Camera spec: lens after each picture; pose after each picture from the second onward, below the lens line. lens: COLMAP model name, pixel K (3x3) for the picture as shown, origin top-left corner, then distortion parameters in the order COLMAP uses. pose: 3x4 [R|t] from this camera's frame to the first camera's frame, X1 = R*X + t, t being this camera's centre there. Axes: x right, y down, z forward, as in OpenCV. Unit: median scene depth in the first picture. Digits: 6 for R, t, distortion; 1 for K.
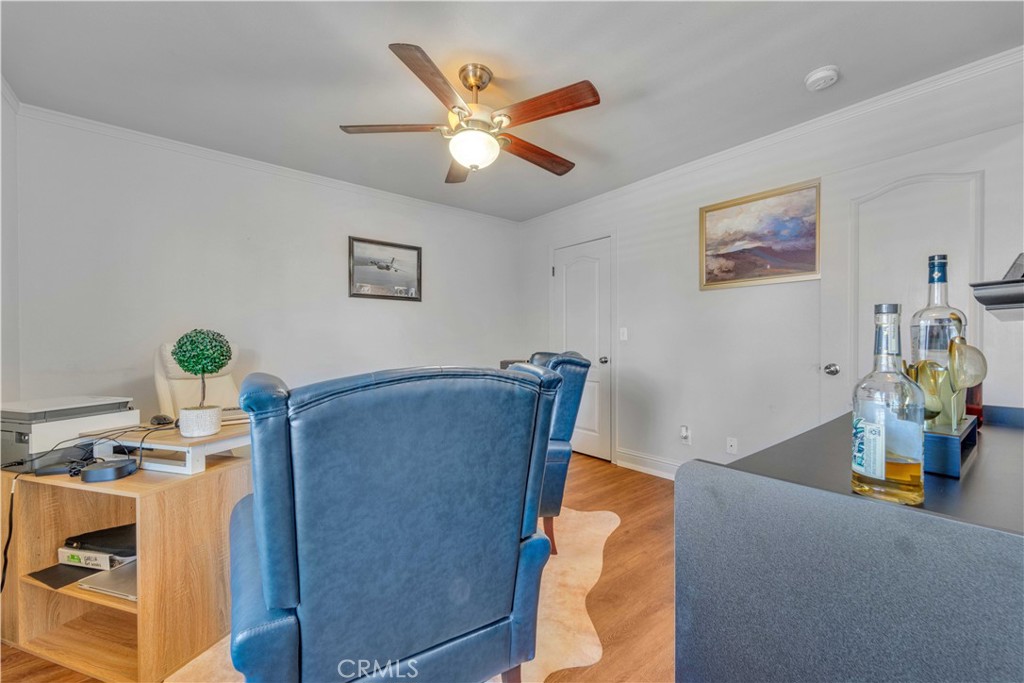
lens RADIAL K [[418.5, 0, 506.4], [0, 418.5, 340.4], [0, 0, 1]] dist [-0.002778, -0.000183]
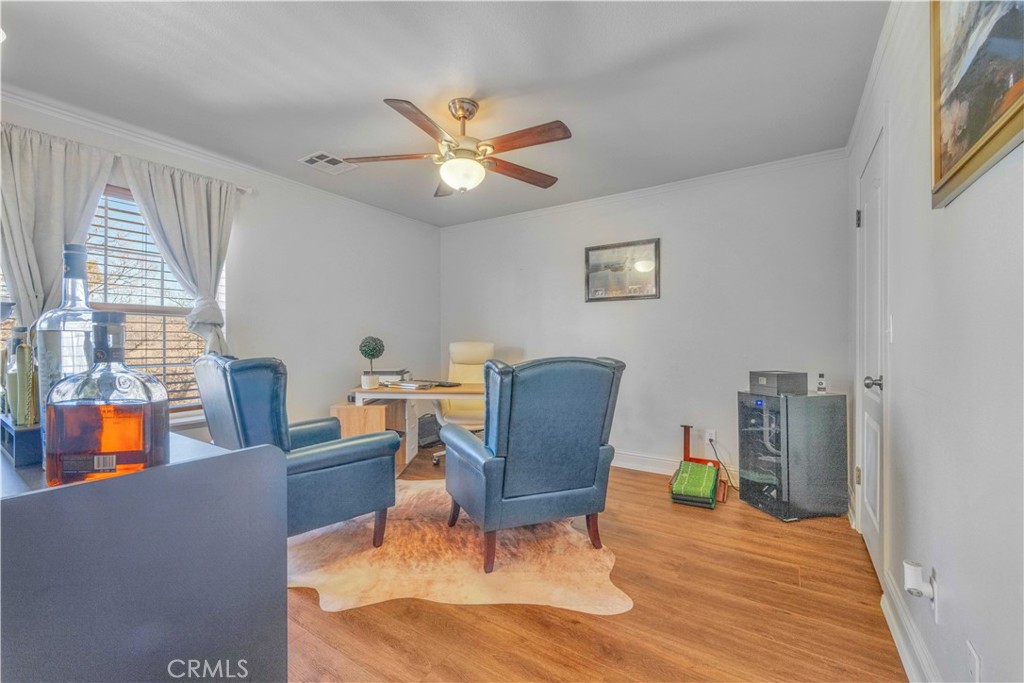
lens RADIAL K [[418.5, 0, 507.0], [0, 418.5, 342.5], [0, 0, 1]] dist [-0.002778, -0.000183]
pose [[0.290030, 0.006701, -0.956994, 0.687820], [-0.000623, 0.999977, 0.006814, -0.004781], [0.957017, -0.001380, 0.290027, 0.523600]]
